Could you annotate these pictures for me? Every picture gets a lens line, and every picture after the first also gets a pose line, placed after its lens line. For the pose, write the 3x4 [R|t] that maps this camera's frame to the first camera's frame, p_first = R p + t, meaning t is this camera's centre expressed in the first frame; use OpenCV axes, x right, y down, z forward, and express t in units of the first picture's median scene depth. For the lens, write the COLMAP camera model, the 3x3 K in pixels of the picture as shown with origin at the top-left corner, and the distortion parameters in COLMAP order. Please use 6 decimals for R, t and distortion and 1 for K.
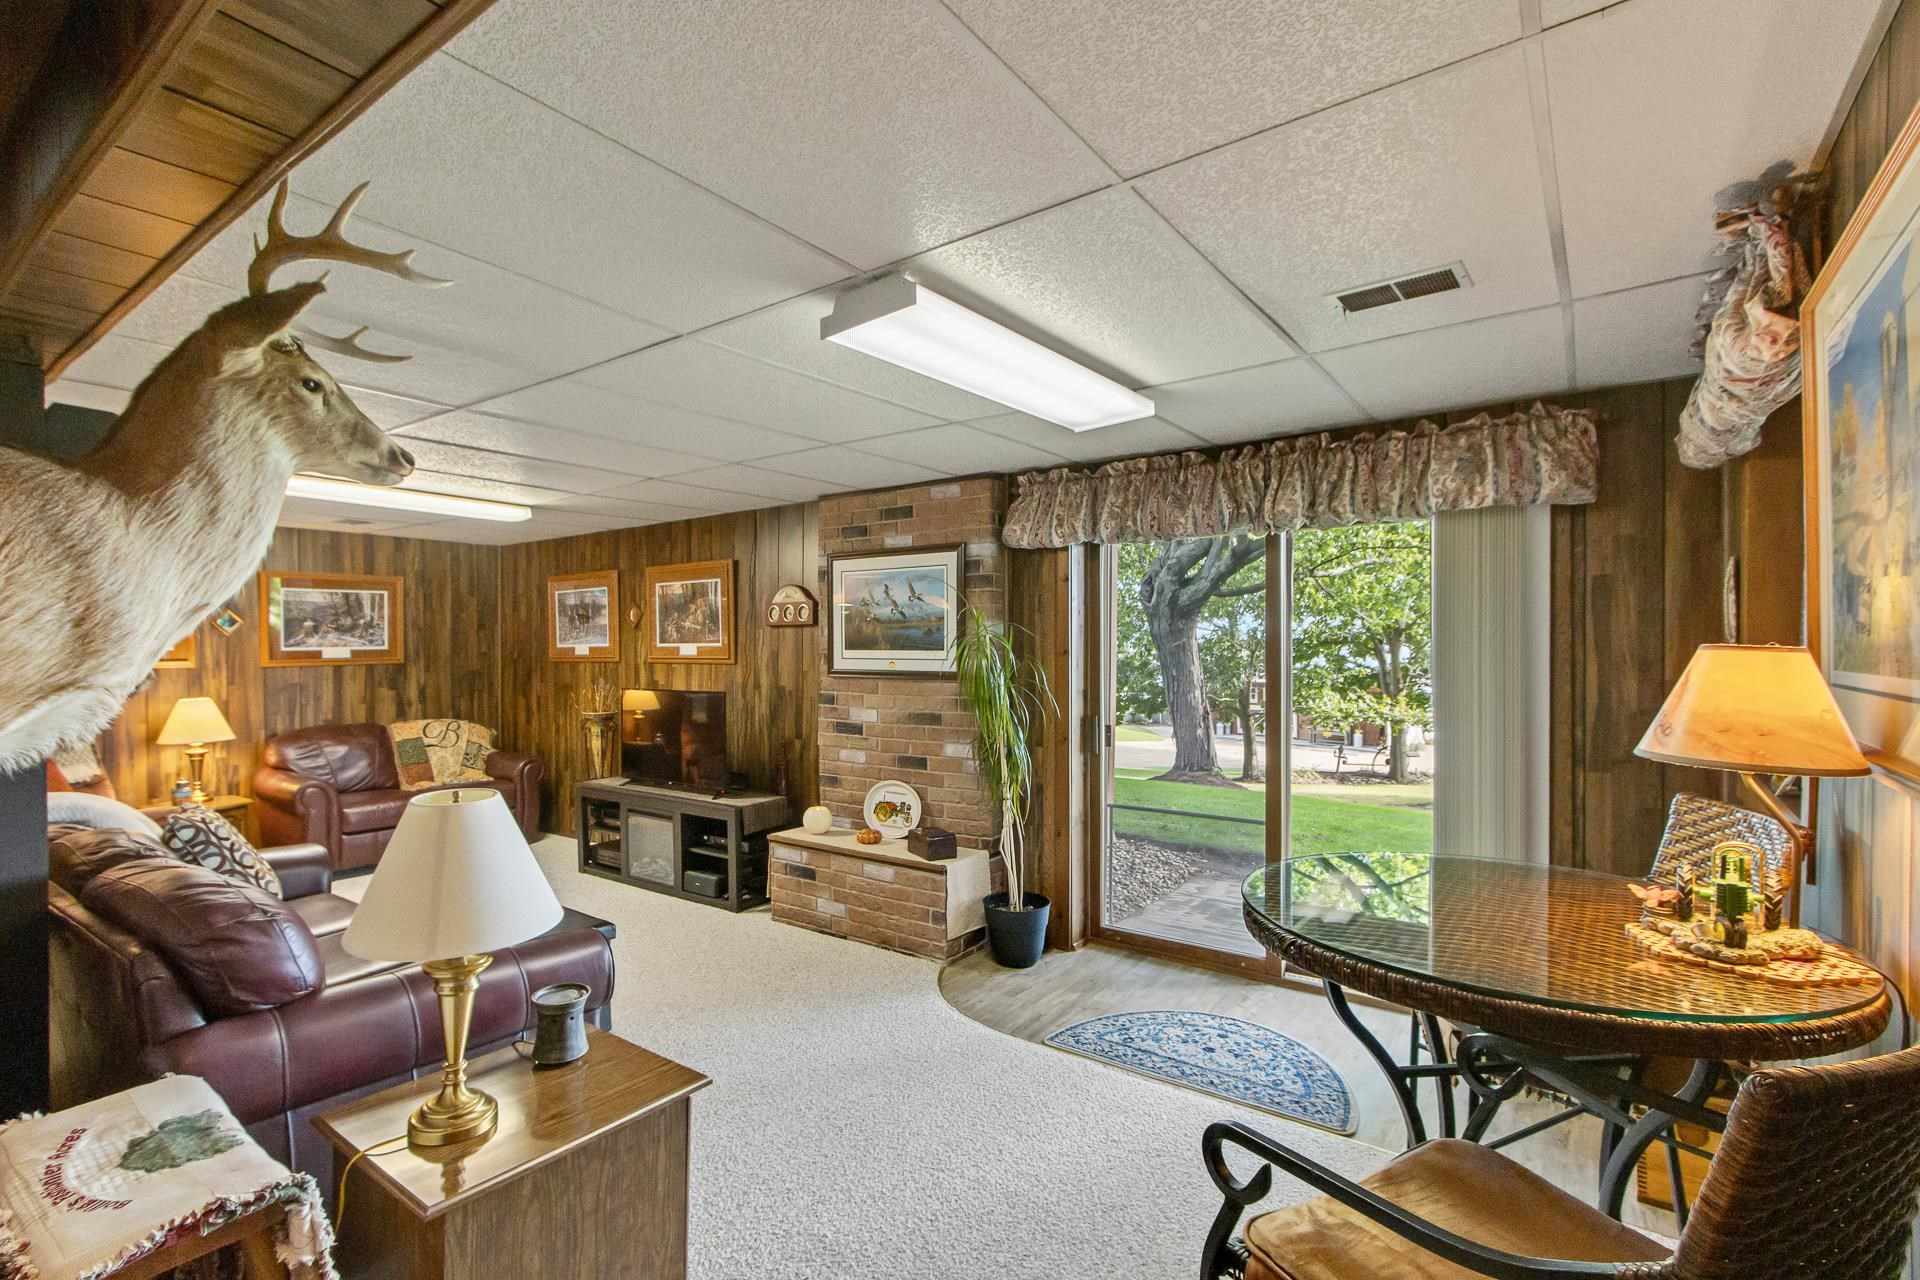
lens RADIAL K [[896.8, 0, 914.1], [0, 896.8, 654.7], [0, 0, 1]] dist [-0.001091, 0.000550]
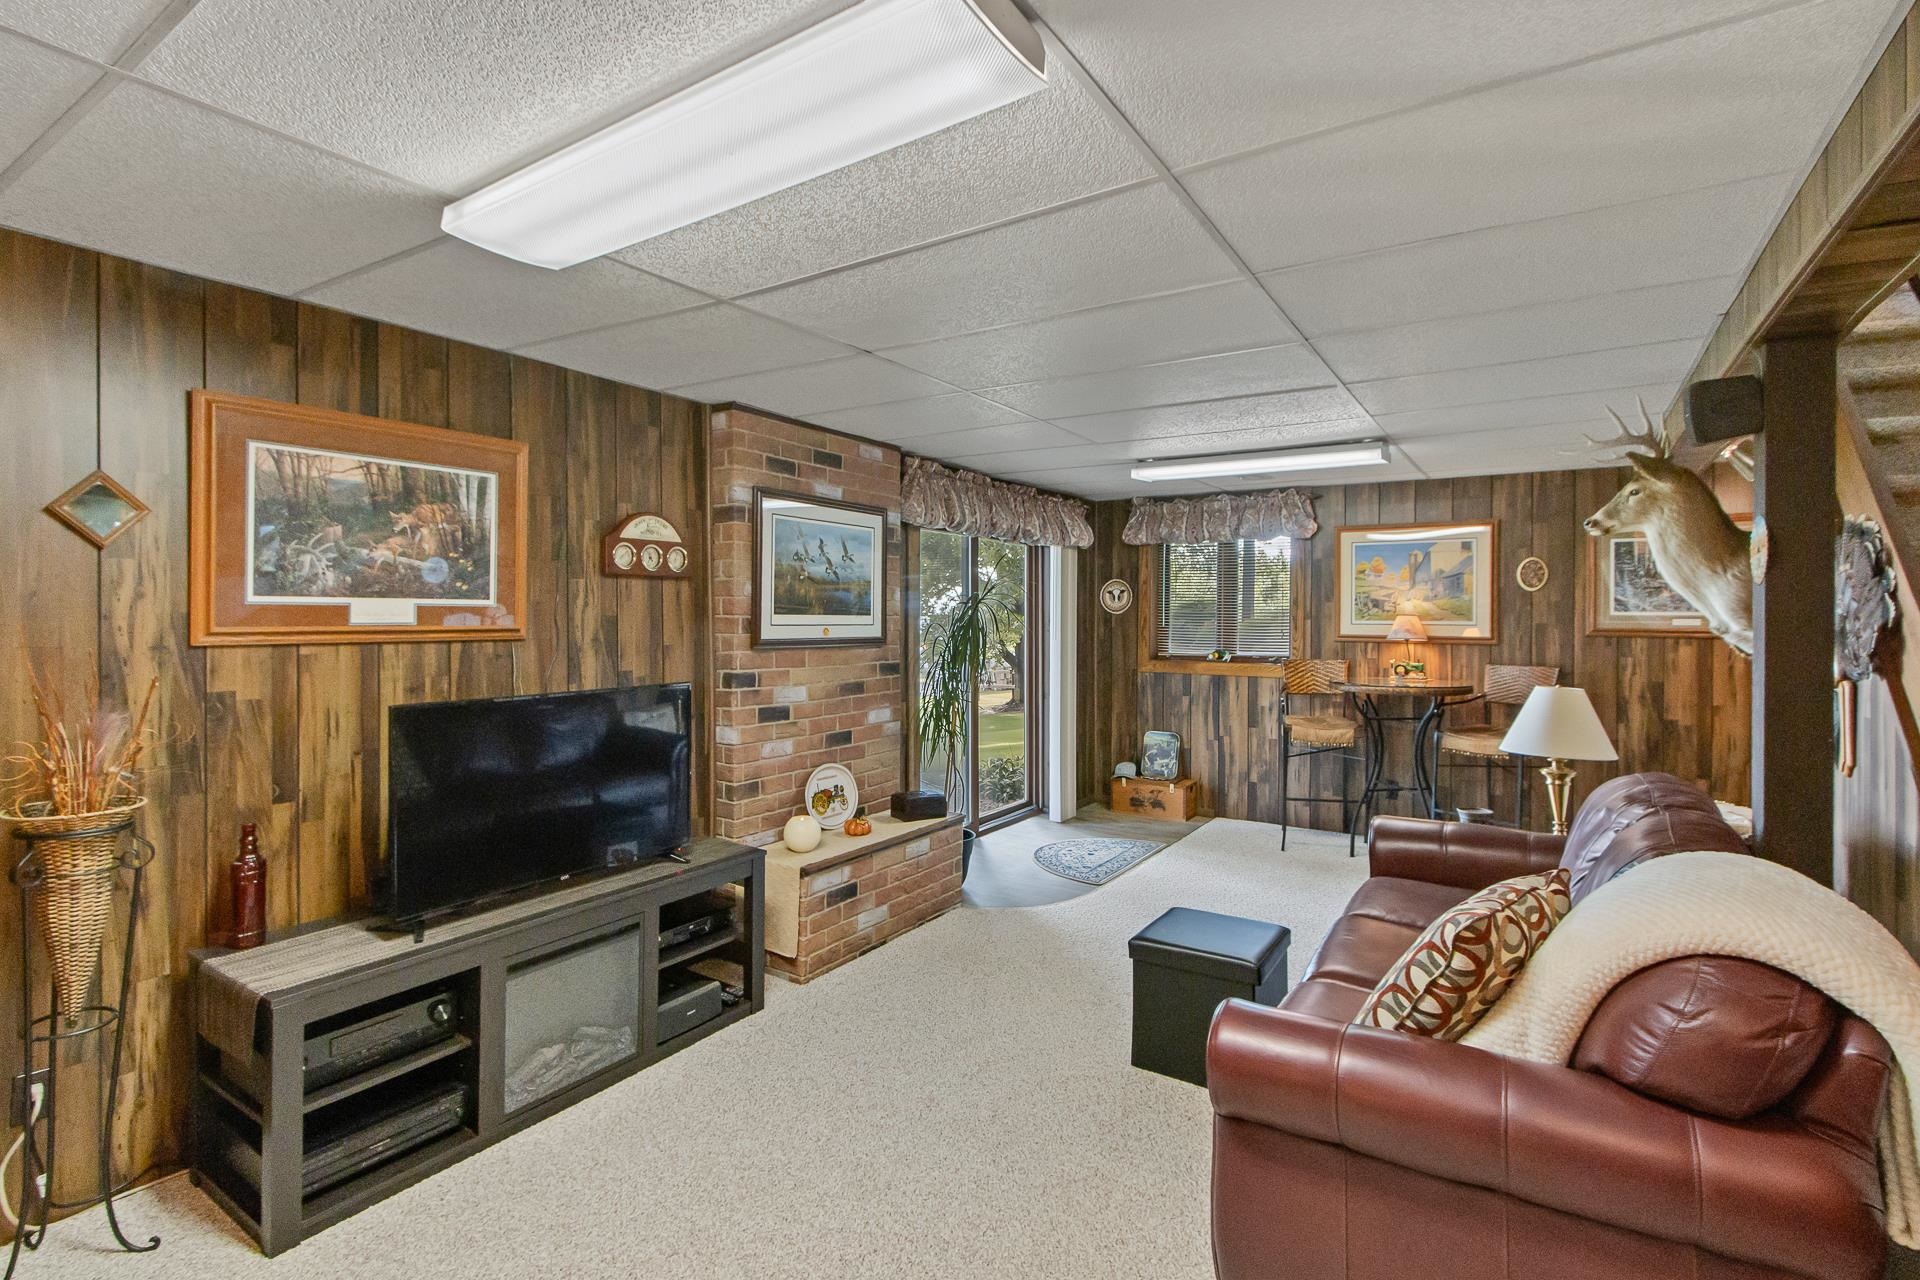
lens RADIAL K [[896.8, 0, 988.0], [0, 896.8, 602.4], [0, 0, 1]] dist [-0.001091, 0.000550]
pose [[-0.090783, 0.011083, 0.995809, -0.906278], [-0.003639, 0.999928, -0.011460, -0.007748], [-0.995864, -0.004664, -0.090736, 0.919106]]
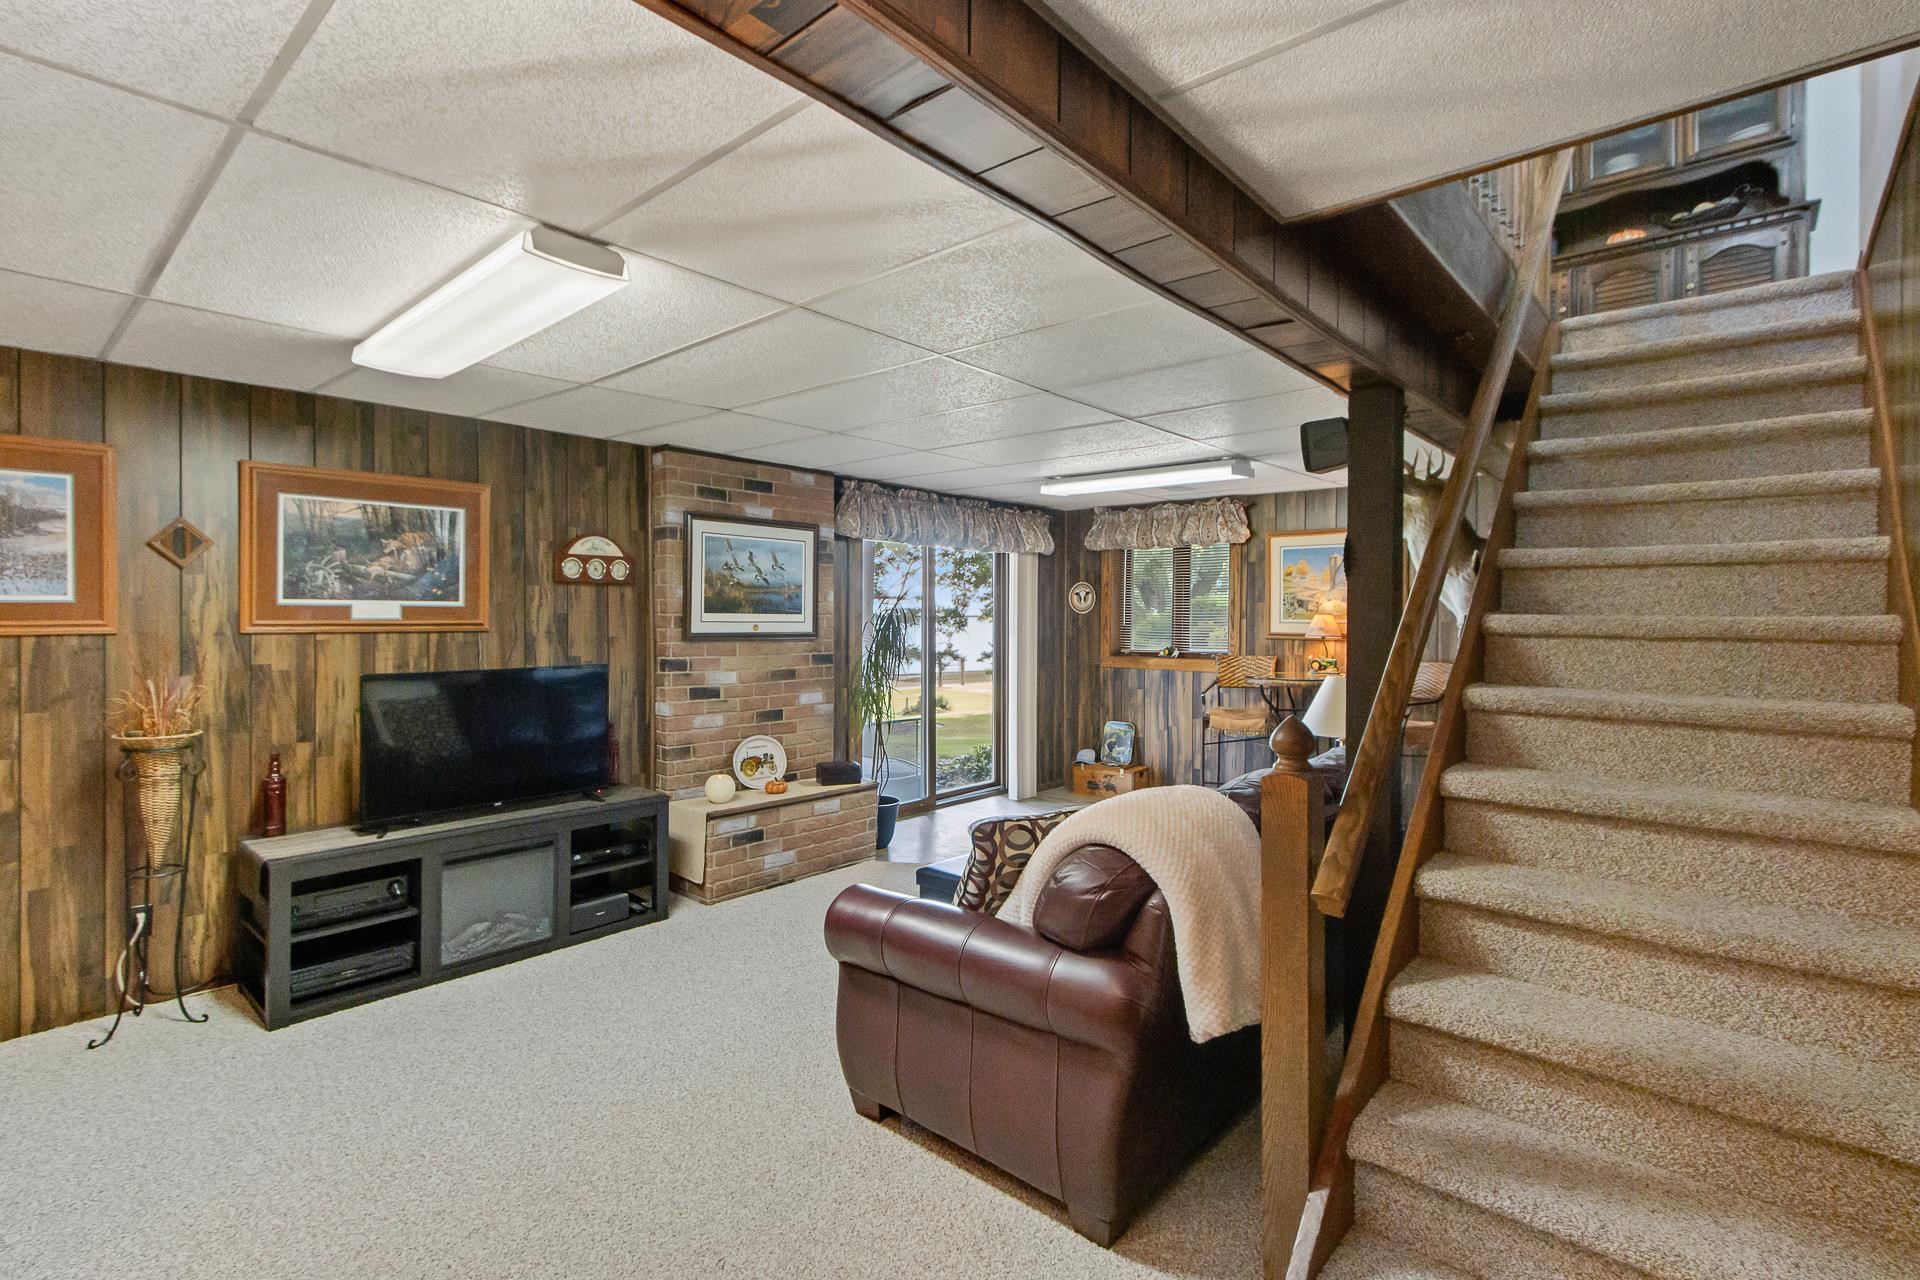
lens RADIAL K [[896.8, 0, 986.1], [0, 896.8, 604.0], [0, 0, 1]] dist [-0.001091, 0.000550]
pose [[0.050926, 0.011859, 0.998632, -1.073387], [-0.003058, 0.999927, -0.011718, -0.004843], [-0.998698, -0.002457, 0.050958, 0.669425]]
